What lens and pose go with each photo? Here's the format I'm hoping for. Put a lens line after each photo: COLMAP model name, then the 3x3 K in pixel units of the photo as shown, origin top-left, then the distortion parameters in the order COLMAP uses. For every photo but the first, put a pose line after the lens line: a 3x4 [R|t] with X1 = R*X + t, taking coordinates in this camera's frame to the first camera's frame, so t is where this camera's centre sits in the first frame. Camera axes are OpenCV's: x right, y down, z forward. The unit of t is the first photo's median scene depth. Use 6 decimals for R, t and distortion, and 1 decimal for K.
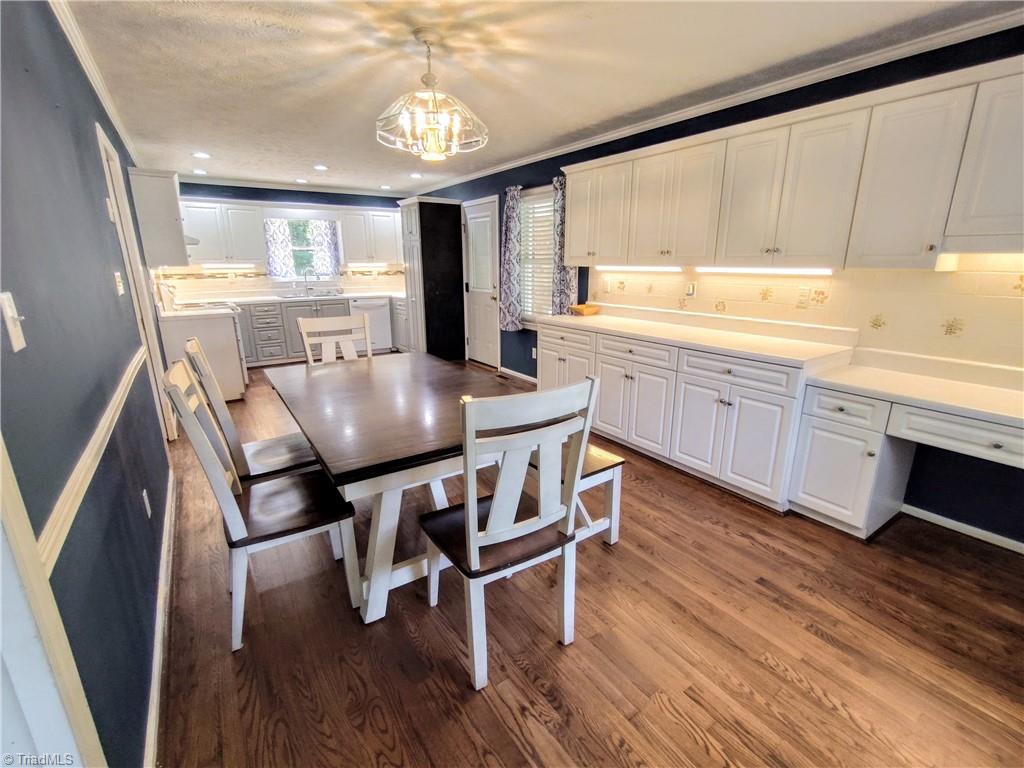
lens RADIAL K [[468.7, 0, 515.6], [0, 468.7, 389.1], [0, 0, 1]] dist [-0.004905, -0.000165]
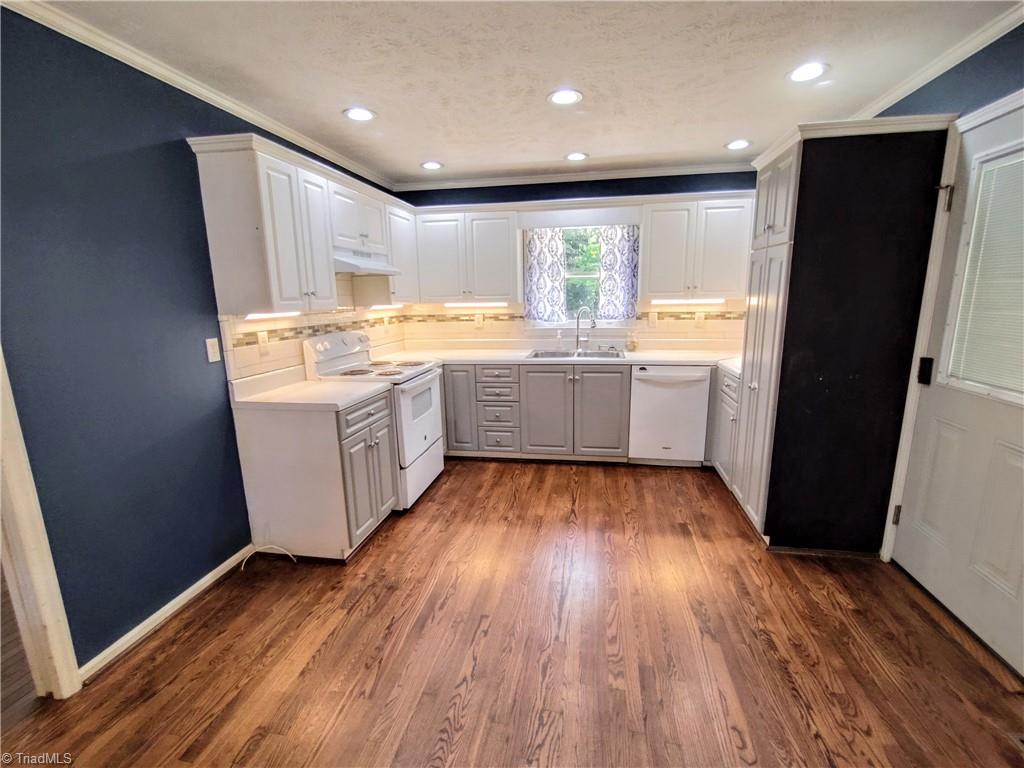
lens RADIAL K [[465.9, 0, 517.9], [0, 465.9, 388.6], [0, 0, 1]] dist [-0.001576, -0.000004]
pose [[0.717180, 0.131023, -0.684460, -0.086548], [-0.167920, 0.985718, 0.012744, -0.166810], [0.676354, 0.105795, 0.728939, 0.578553]]
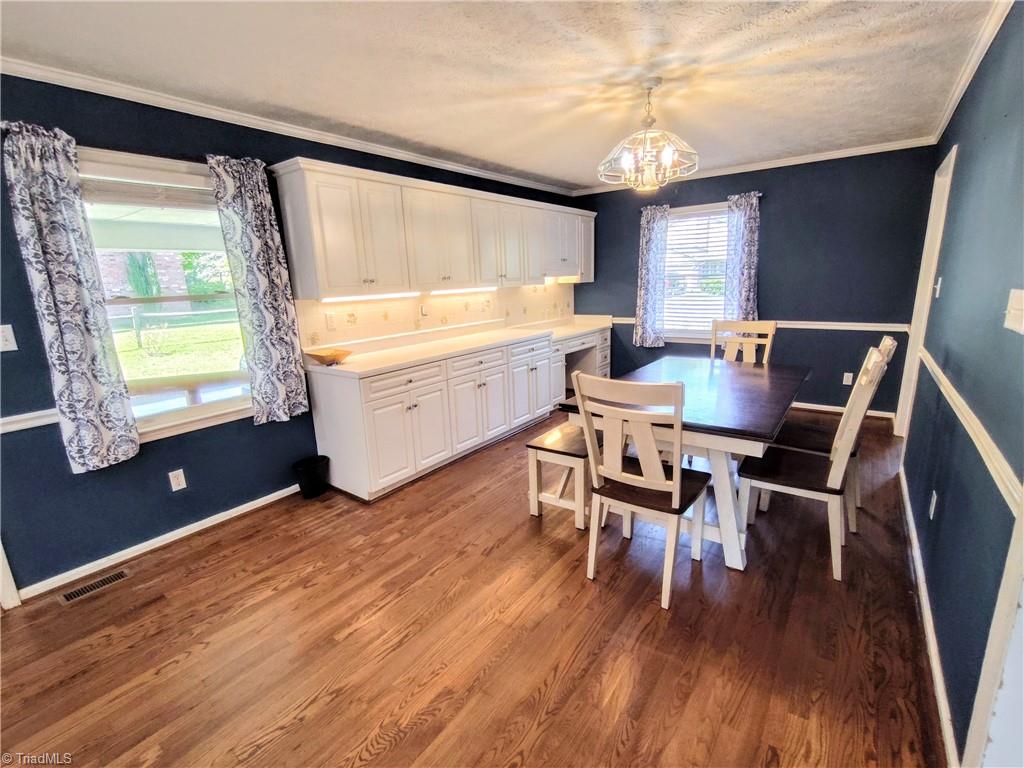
lens RADIAL K [[468.7, 0, 515.6], [0, 468.7, 389.1], [0, 0, 1]] dist [-0.004905, -0.000165]
pose [[-0.336048, -0.203000, 0.919708, -0.462206], [0.288193, 0.907496, 0.305607, -0.187959], [-0.896670, 0.367752, -0.246459, 0.666553]]
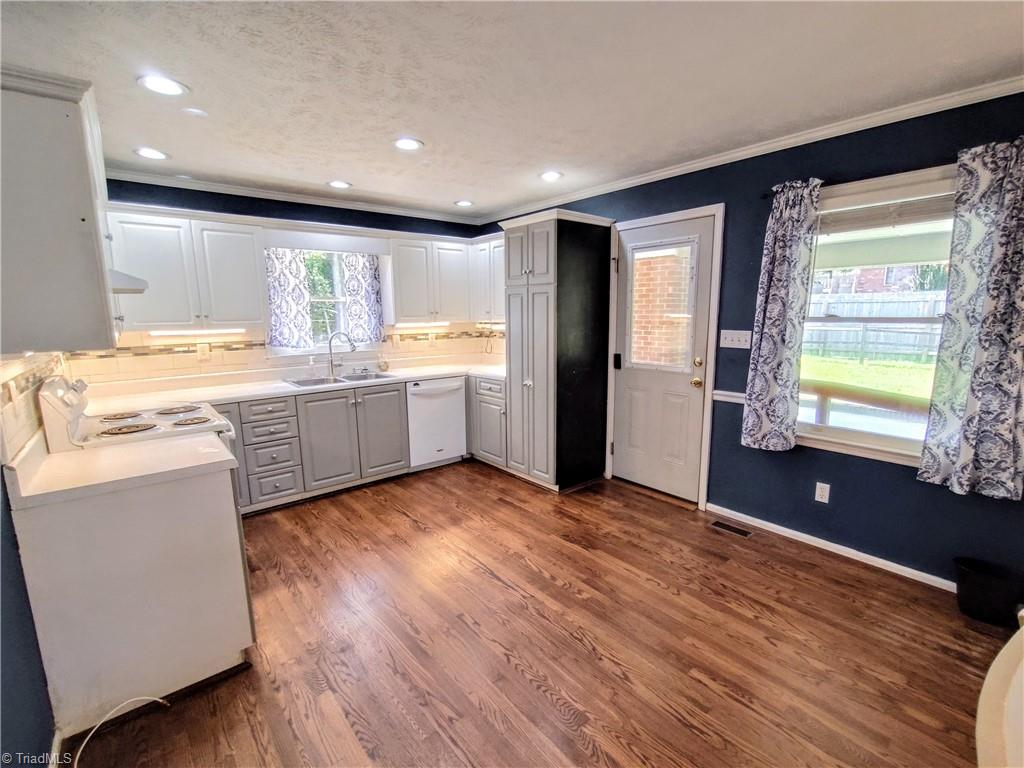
lens RADIAL K [[468.7, 0, 515.6], [0, 468.7, 389.1], [0, 0, 1]] dist [-0.004905, -0.000165]
pose [[0.995345, -0.024306, 0.093265, -0.304853], [0.033699, 0.994367, -0.100492, -0.131908], [-0.090297, 0.103167, 0.990557, 0.440764]]
